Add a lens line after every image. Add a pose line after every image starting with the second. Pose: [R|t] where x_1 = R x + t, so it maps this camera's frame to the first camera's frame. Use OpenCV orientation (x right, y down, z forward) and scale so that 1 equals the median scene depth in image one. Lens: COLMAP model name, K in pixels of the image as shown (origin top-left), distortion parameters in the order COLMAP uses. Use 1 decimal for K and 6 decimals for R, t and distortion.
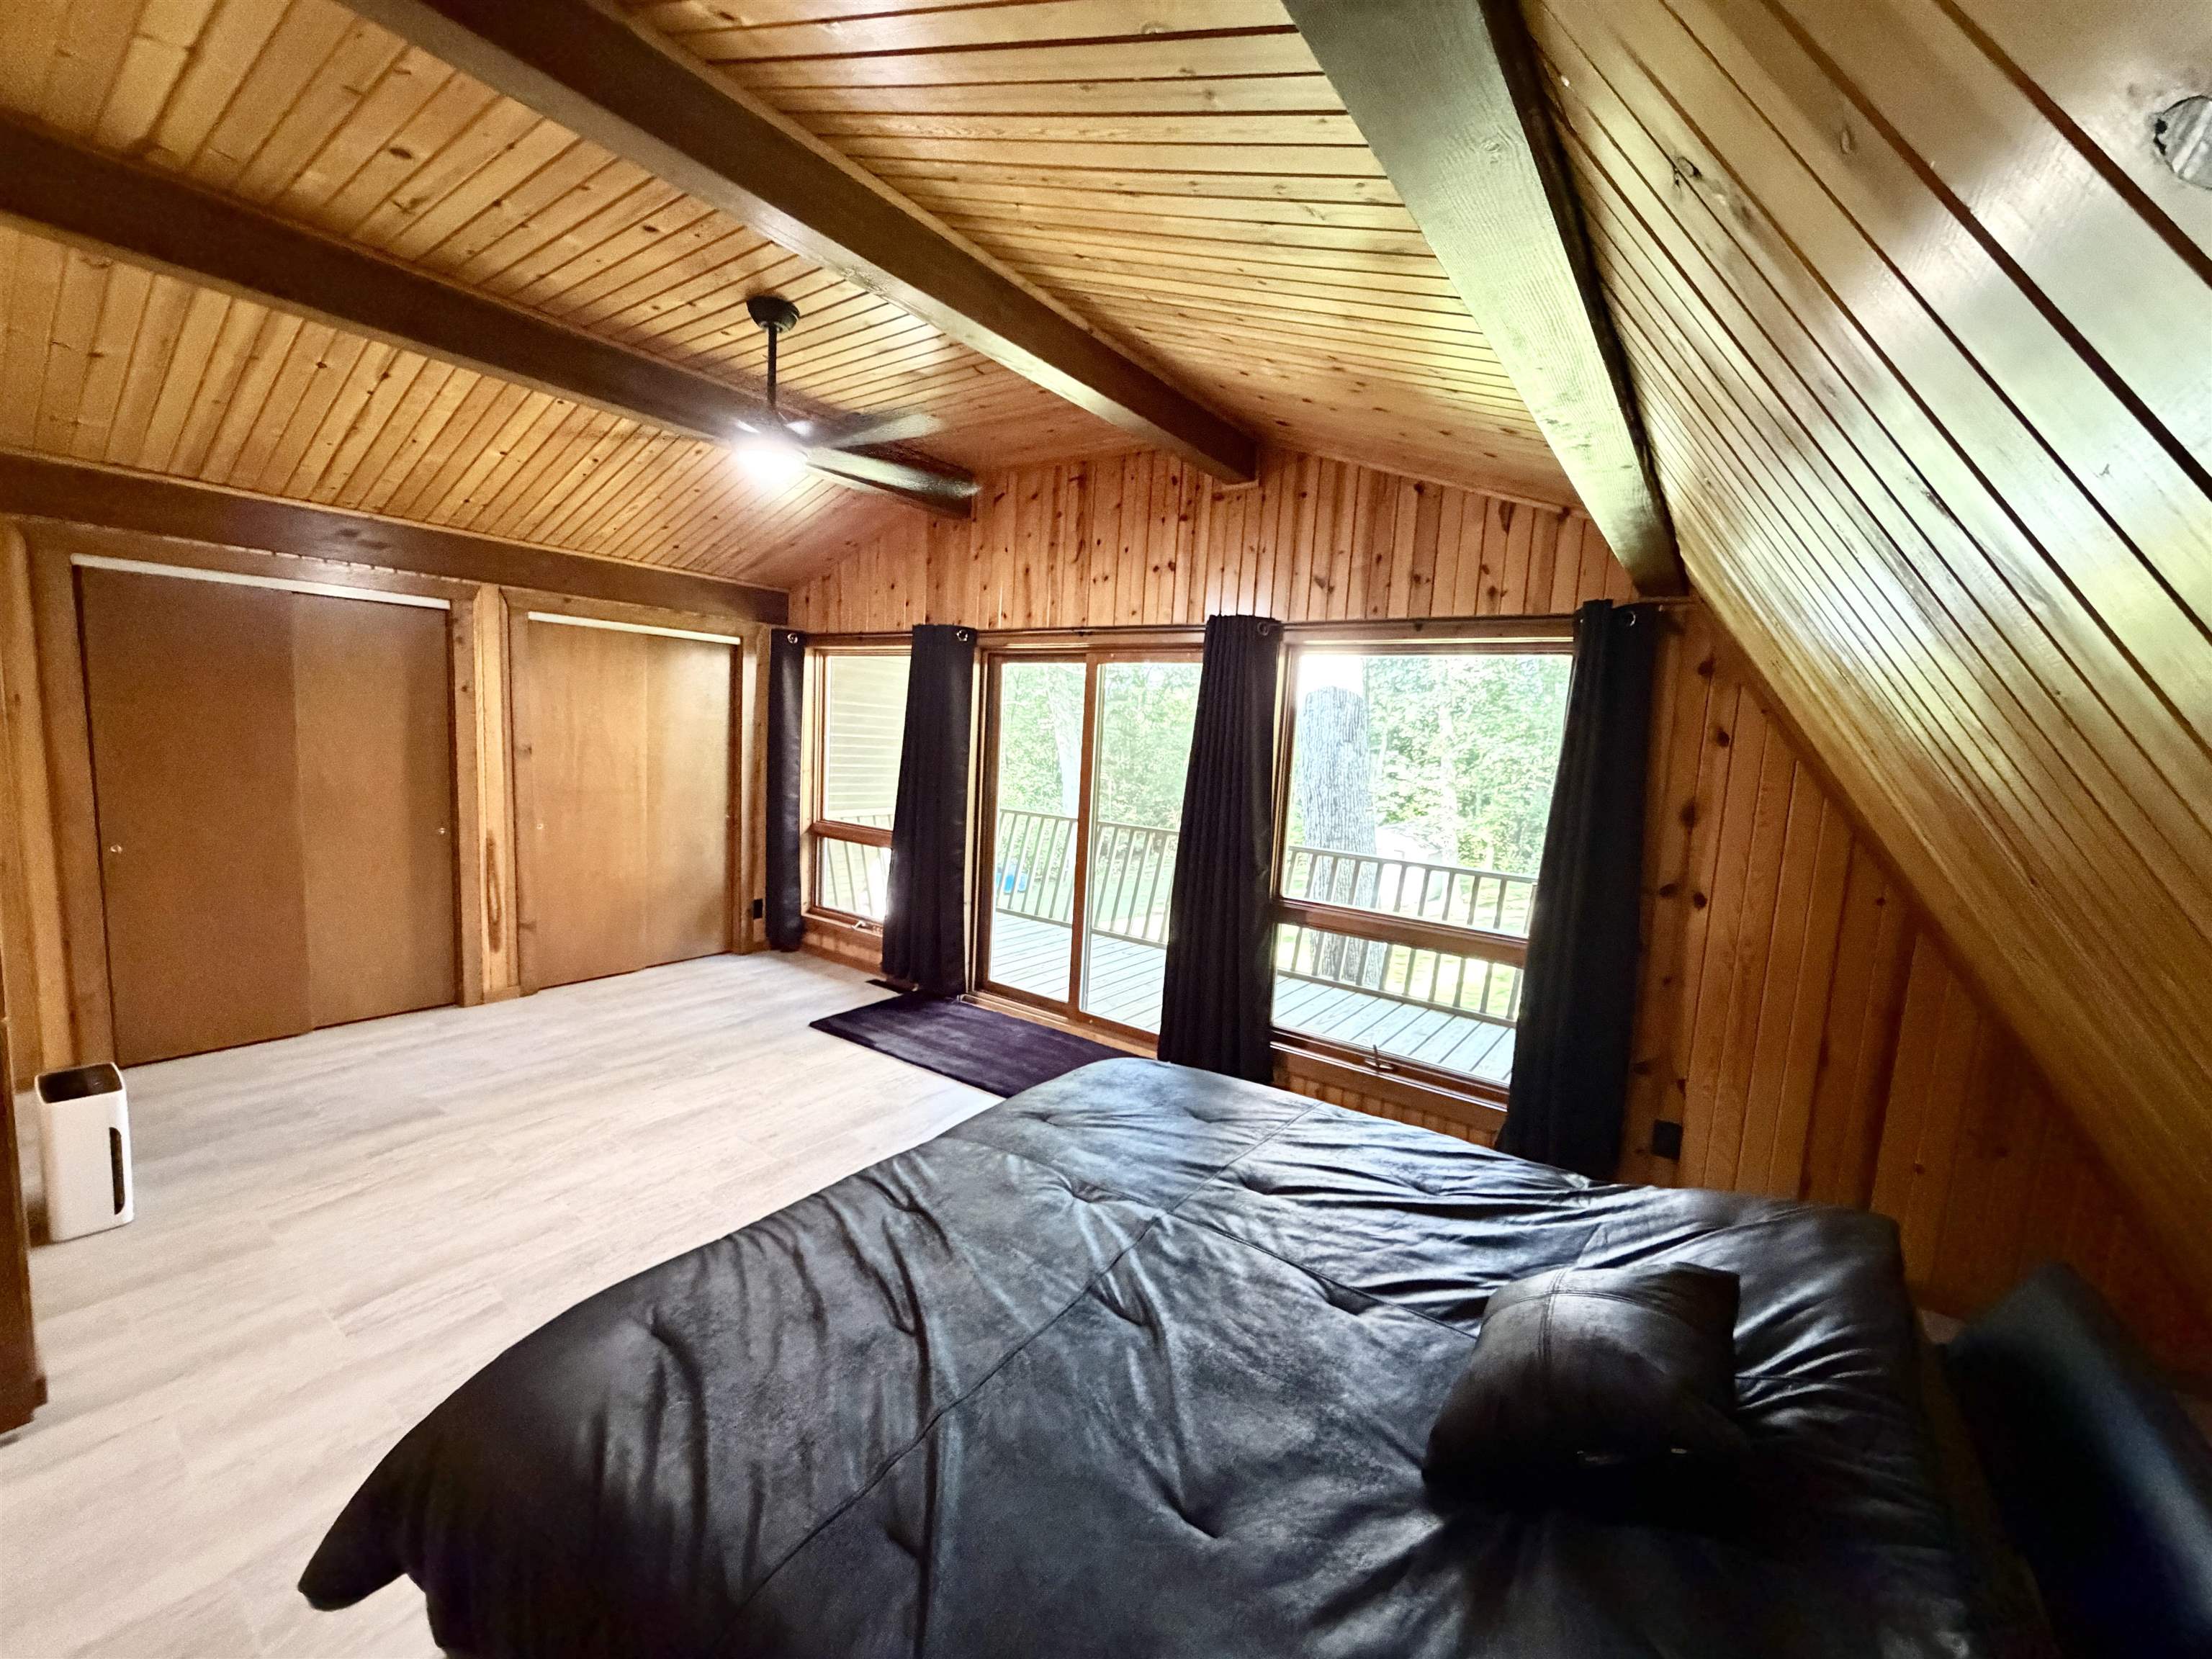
lens RADIAL K [[880.1, 0, 1100.9], [0, 880.1, 827.2], [0, 0, 1]] dist [0.000732, -0.000397]
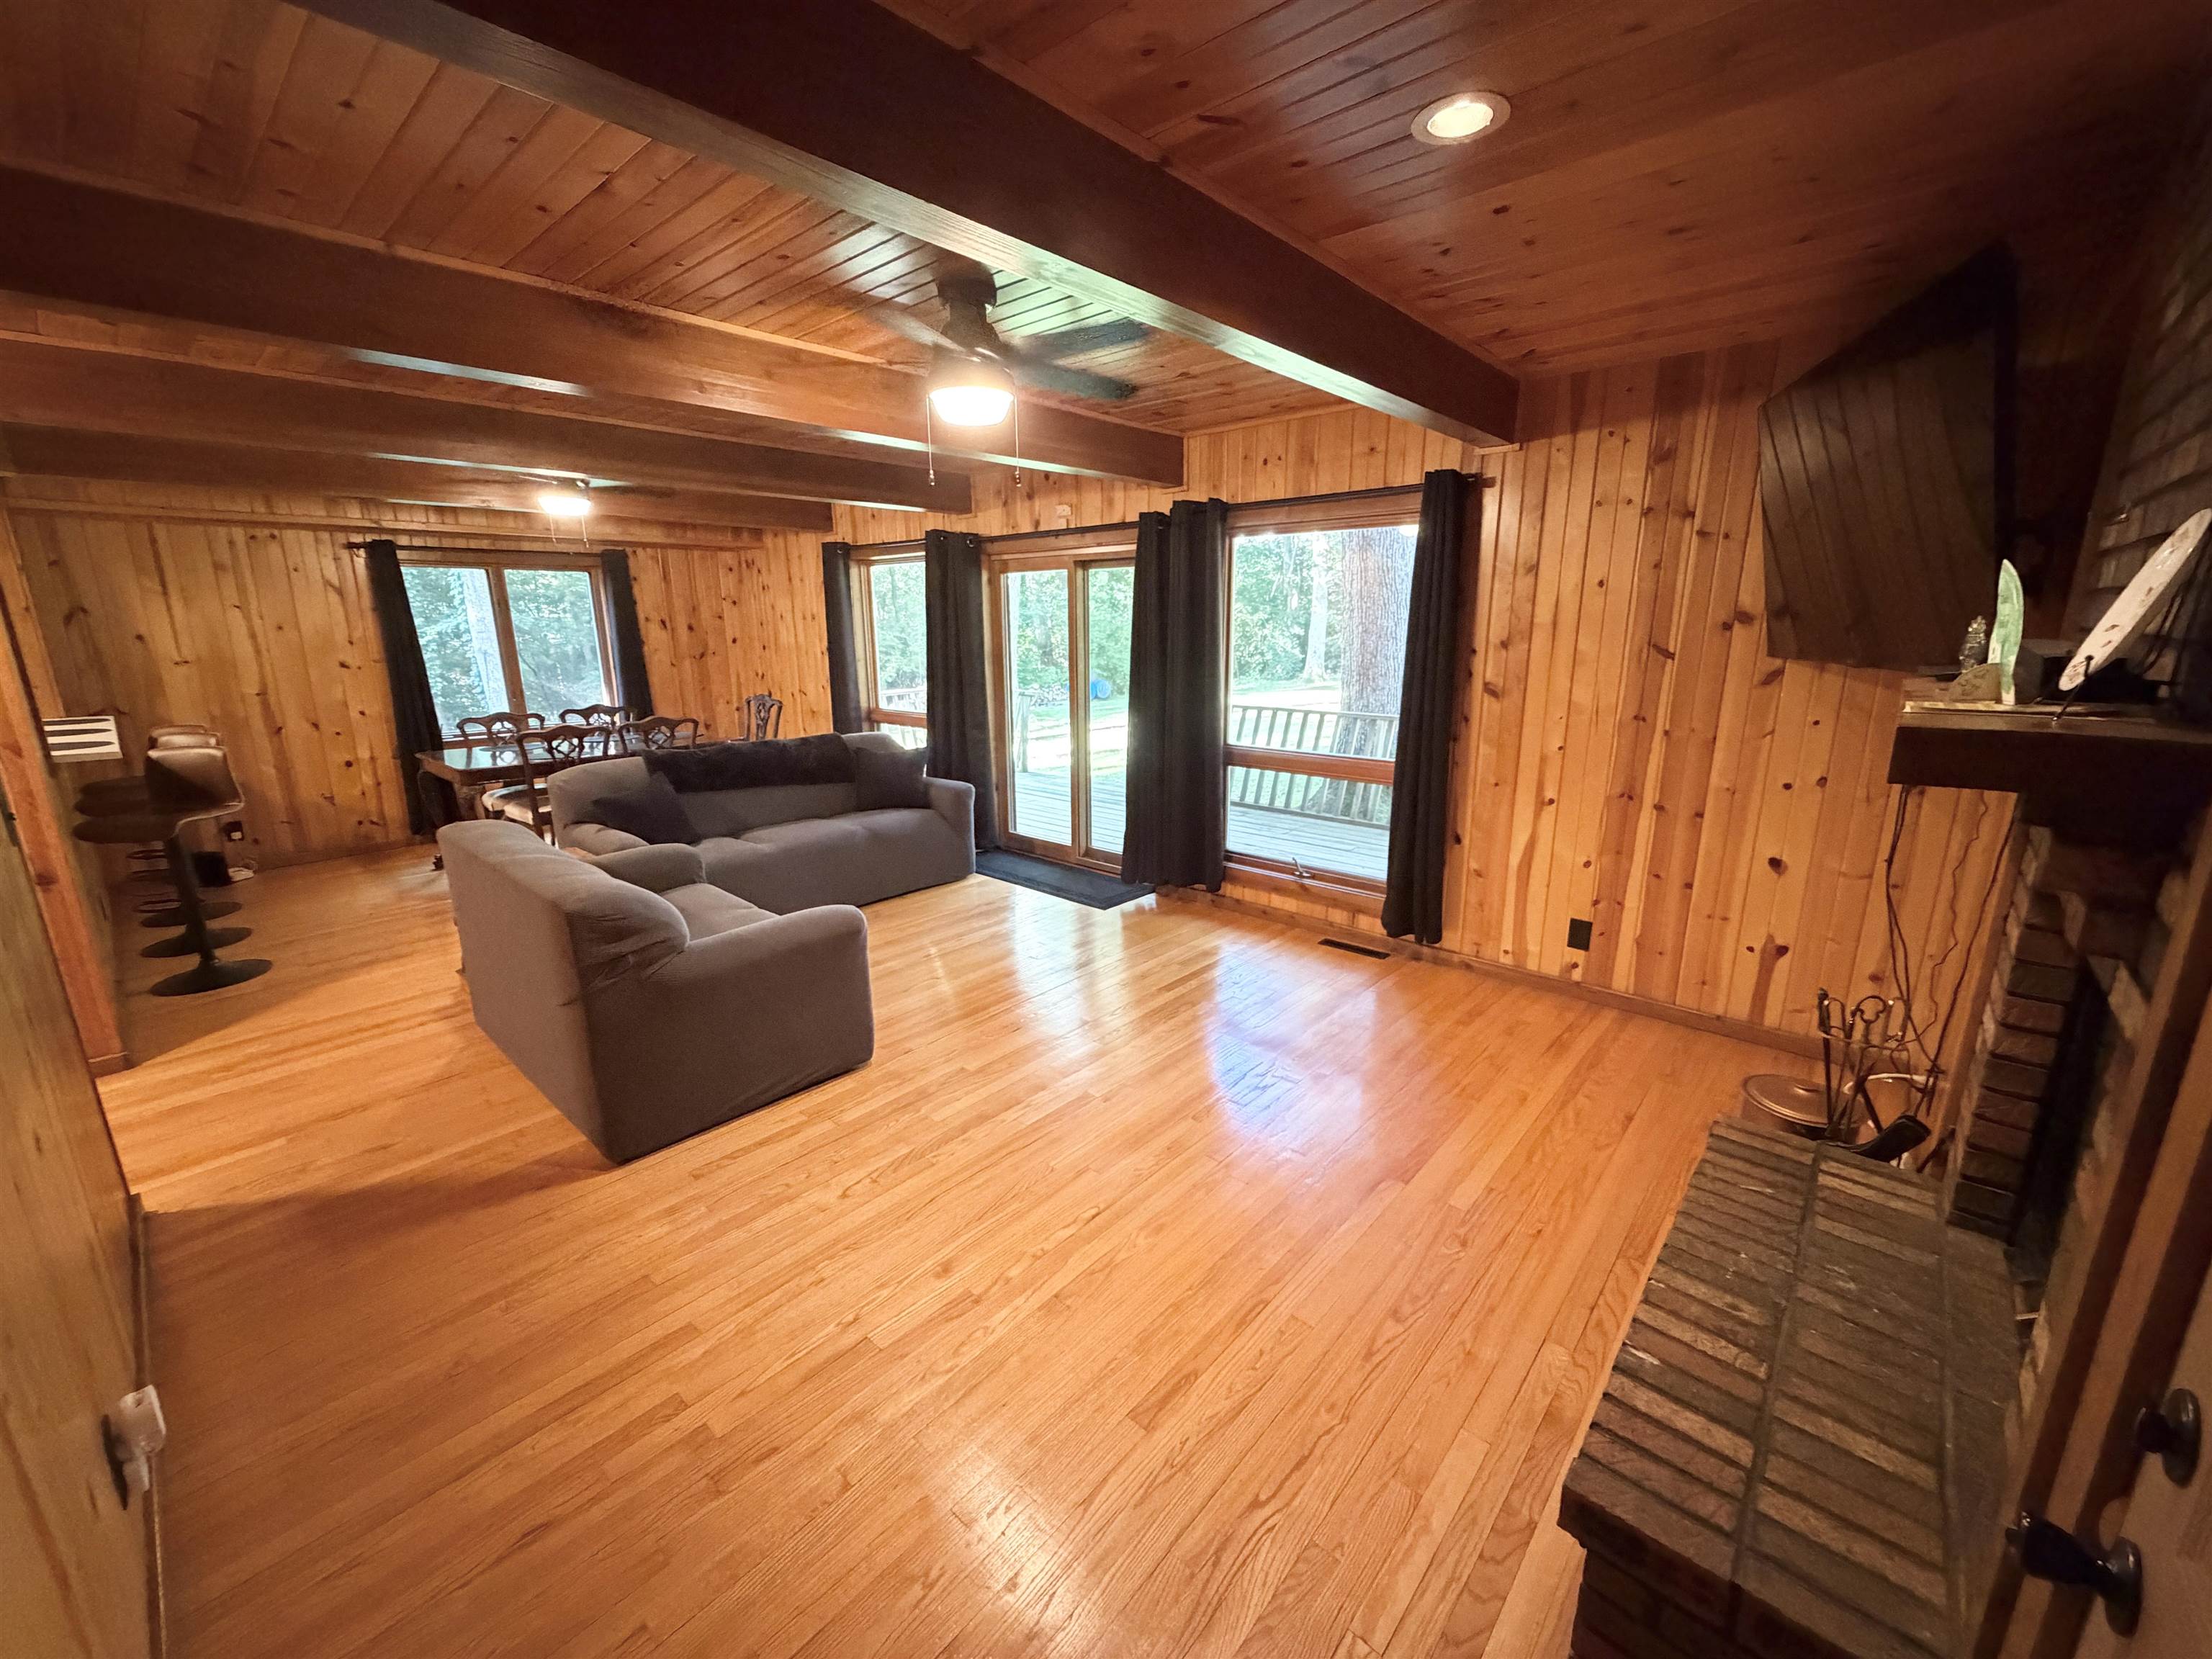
lens RADIAL K [[880.1, 0, 1105.0], [0, 880.1, 830.2], [0, 0, 1]] dist [0.000732, -0.000397]
pose [[0.992663, -0.046937, -0.111428, 0.221386], [0.061245, 0.989794, 0.128670, 0.038053], [0.104251, -0.134551, 0.985407, -0.307194]]
